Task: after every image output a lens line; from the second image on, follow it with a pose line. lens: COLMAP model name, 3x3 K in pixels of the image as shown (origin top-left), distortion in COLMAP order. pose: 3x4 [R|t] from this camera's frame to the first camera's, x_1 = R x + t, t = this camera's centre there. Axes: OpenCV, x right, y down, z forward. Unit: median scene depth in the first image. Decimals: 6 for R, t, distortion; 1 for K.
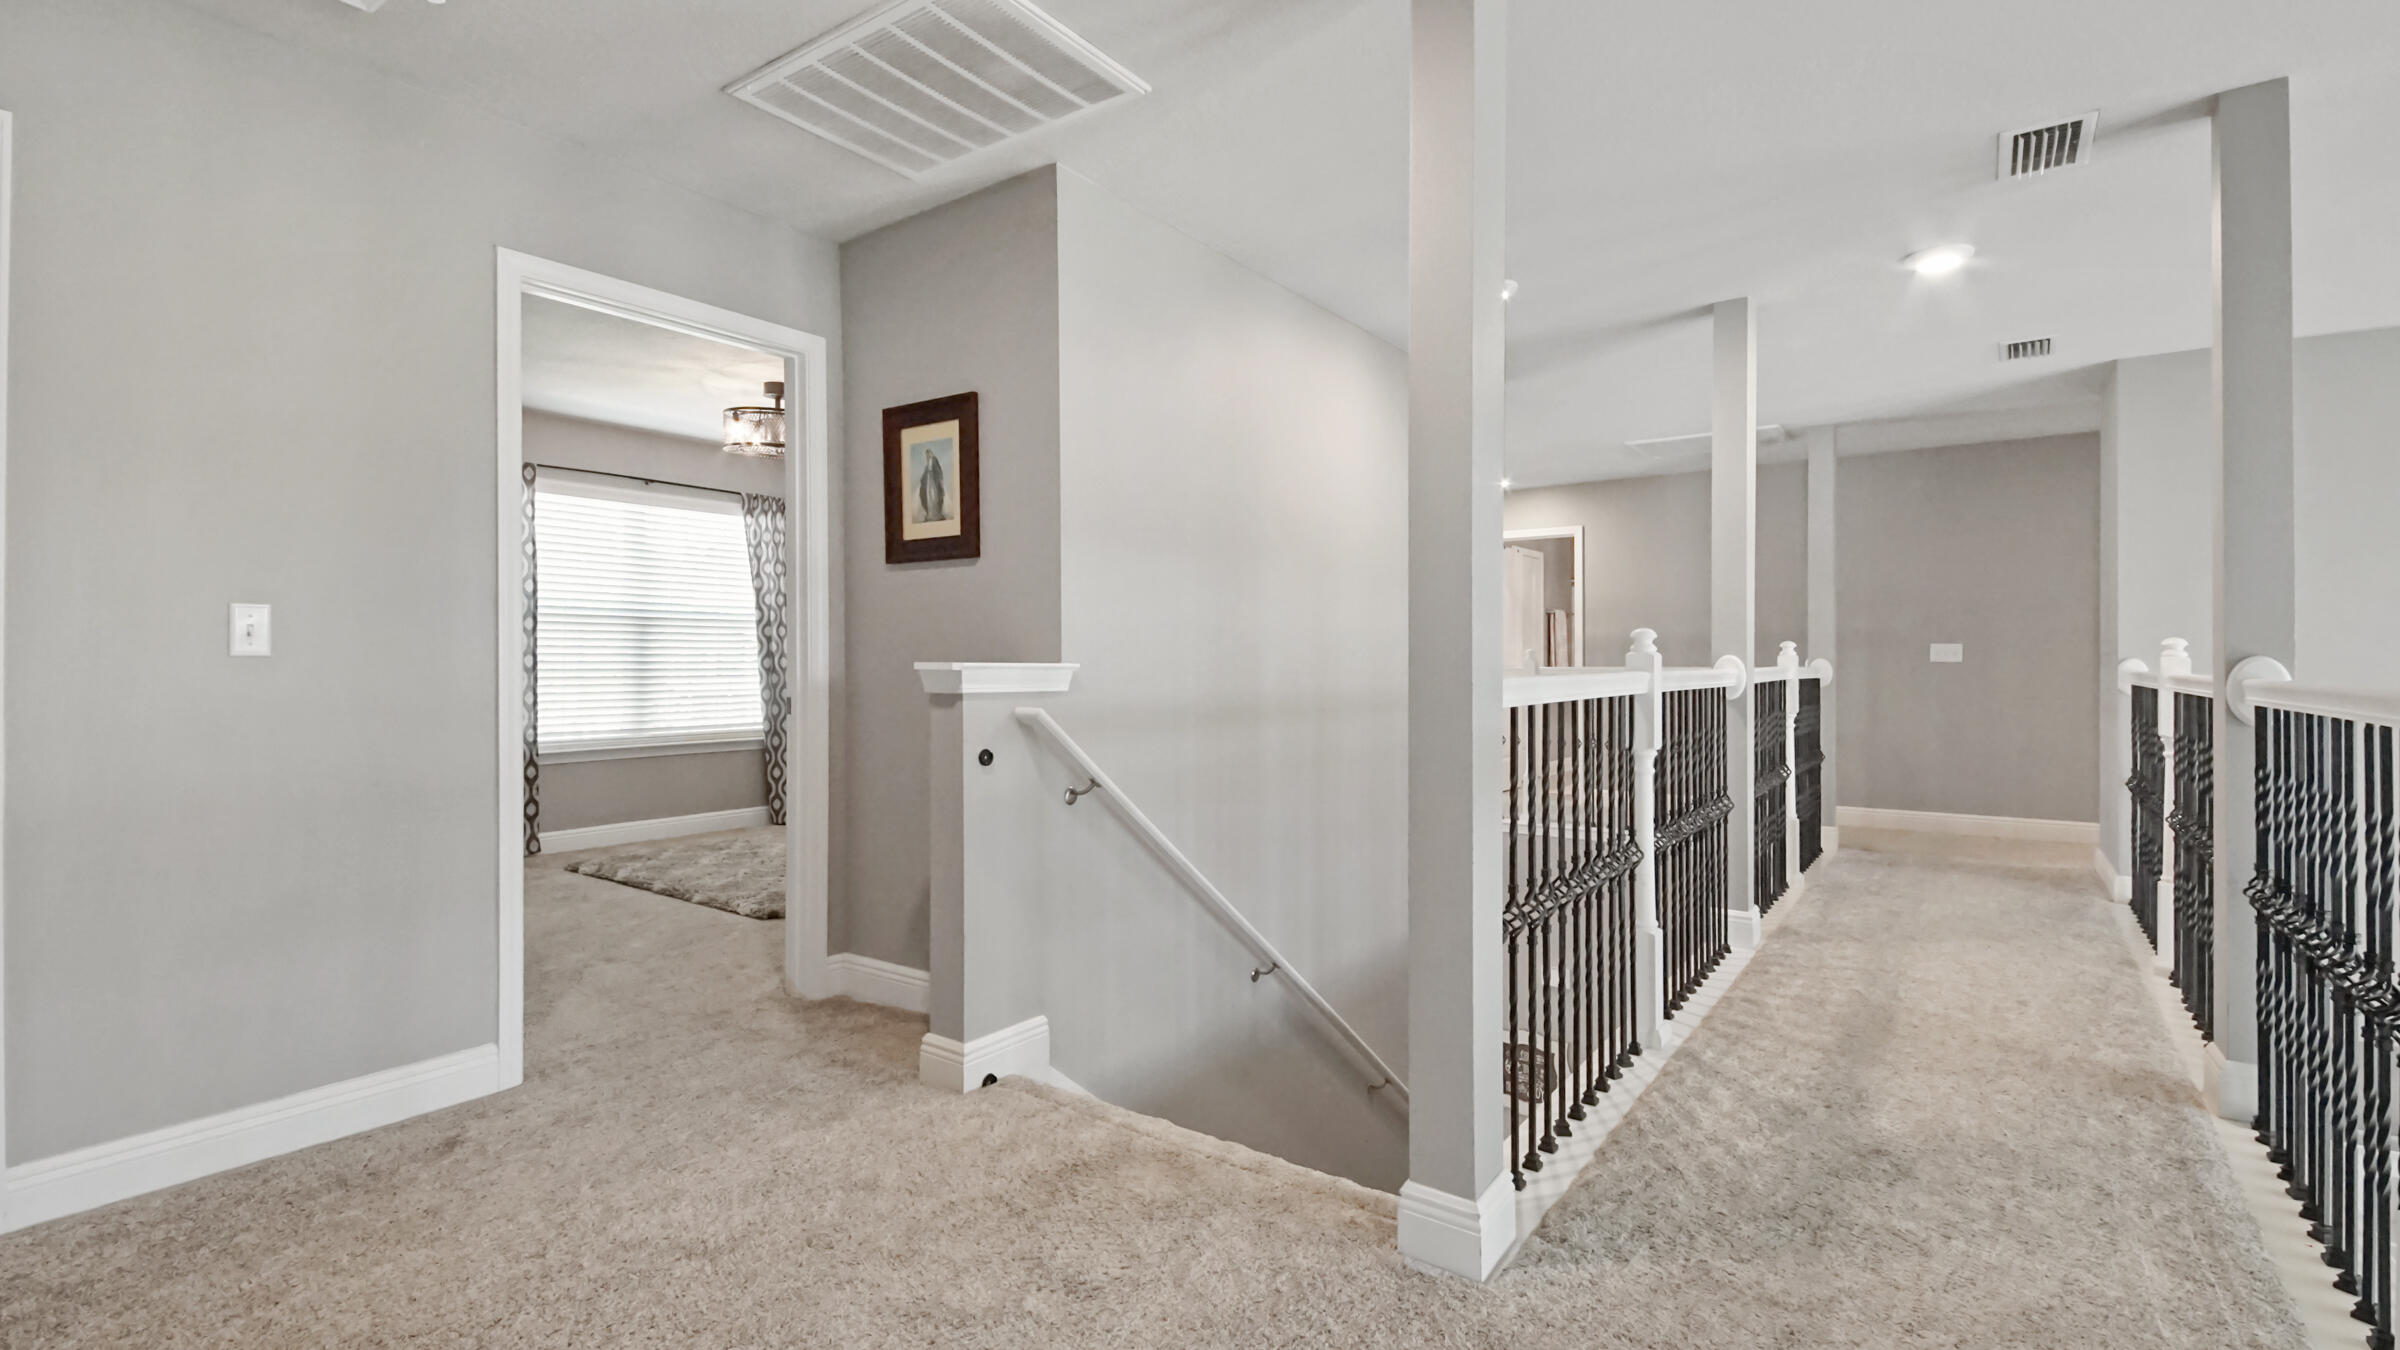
lens RADIAL K [[1068.0, 0, 1196.5], [0, 1068.0, 662.1], [0, 0, 1]] dist [0.015924, -0.007706]
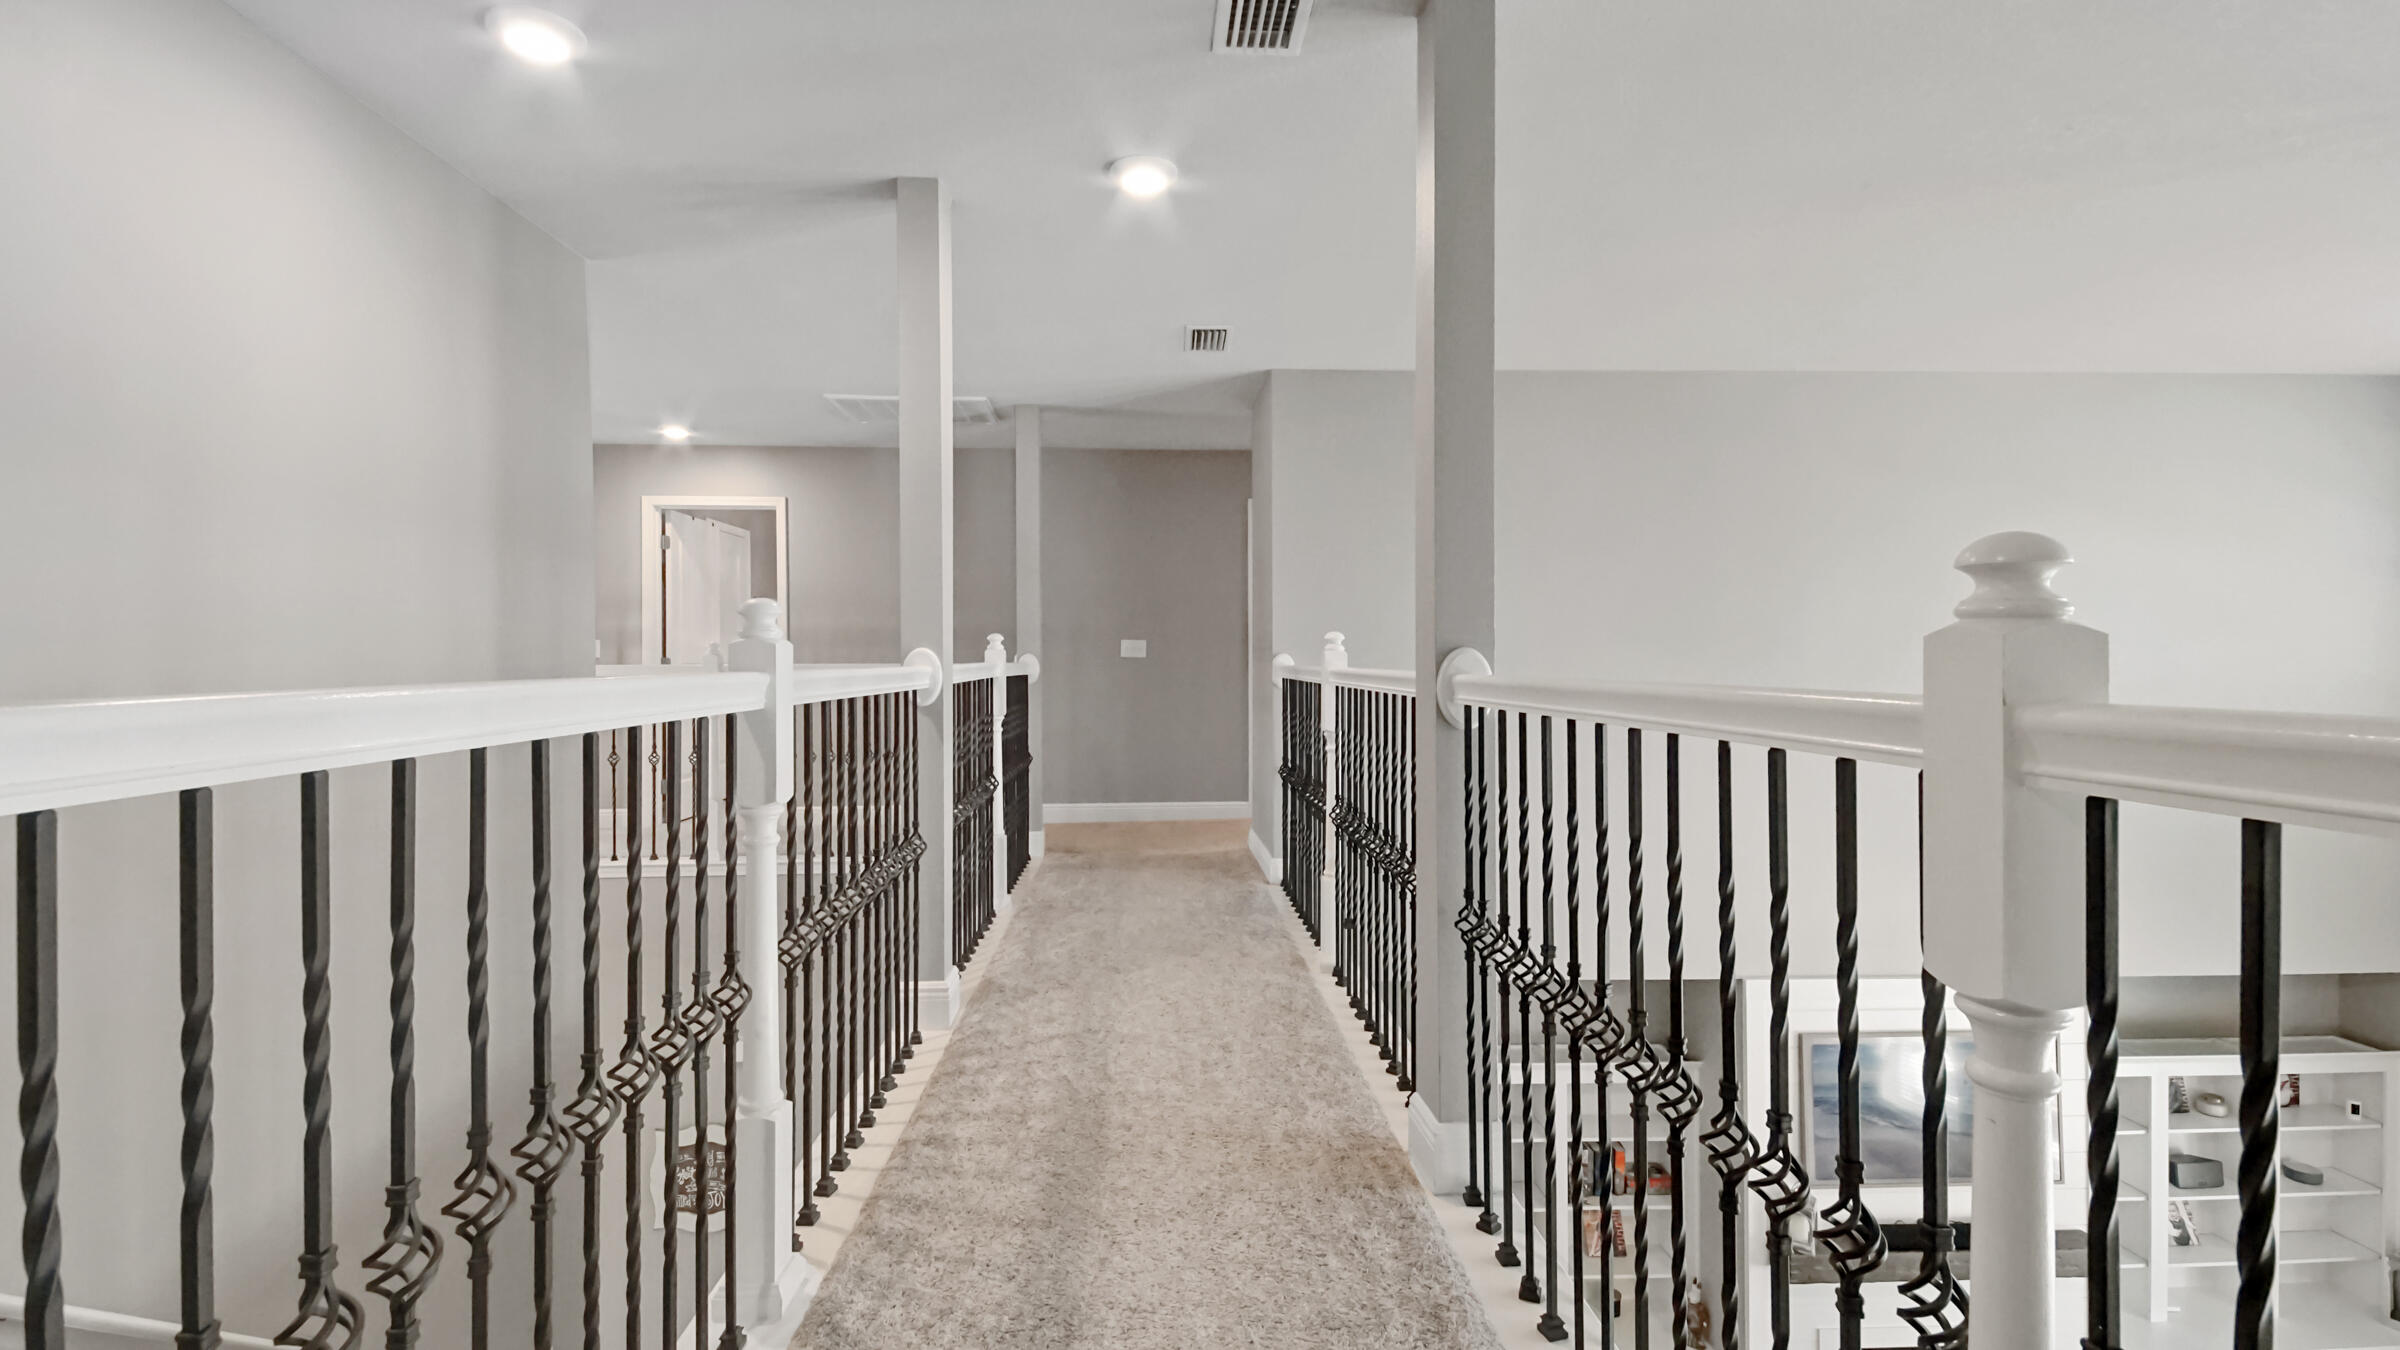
lens RADIAL K [[1068.0, 0, 1203.9], [0, 1068.0, 662.6], [0, 0, 1]] dist [0.015924, -0.007706]
pose [[0.773353, -0.004456, 0.633960, 0.173993], [0.002355, 0.999989, 0.004157, 0.001217], [-0.633971, -0.001722, 0.773355, 0.288983]]
